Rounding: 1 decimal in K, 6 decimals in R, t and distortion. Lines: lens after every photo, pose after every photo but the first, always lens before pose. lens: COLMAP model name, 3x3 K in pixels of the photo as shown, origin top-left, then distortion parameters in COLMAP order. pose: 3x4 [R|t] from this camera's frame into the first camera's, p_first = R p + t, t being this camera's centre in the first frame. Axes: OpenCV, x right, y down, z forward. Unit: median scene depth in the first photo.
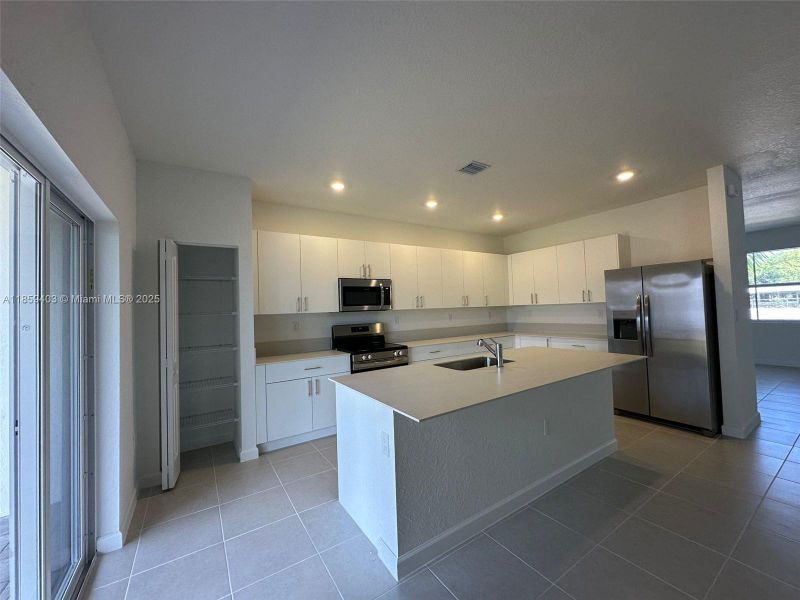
lens RADIAL K [[320.4, 0, 400.2], [0, 320.4, 300.2], [0, 0, 1]] dist [0.002494, 0.000248]
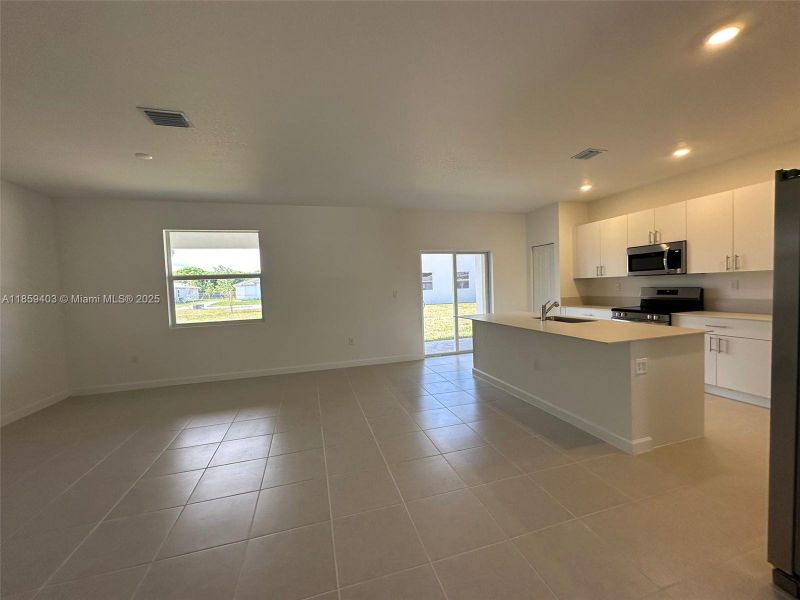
lens RADIAL K [[320.4, 0, 401.7], [0, 320.4, 299.4], [0, 0, 1]] dist [0.002494, 0.000248]
pose [[-0.289843, 0.085197, -0.953275, 1.317493], [0.073470, 0.995072, 0.066594, -0.021897], [0.954250, -0.050735, -0.294674, 0.579332]]
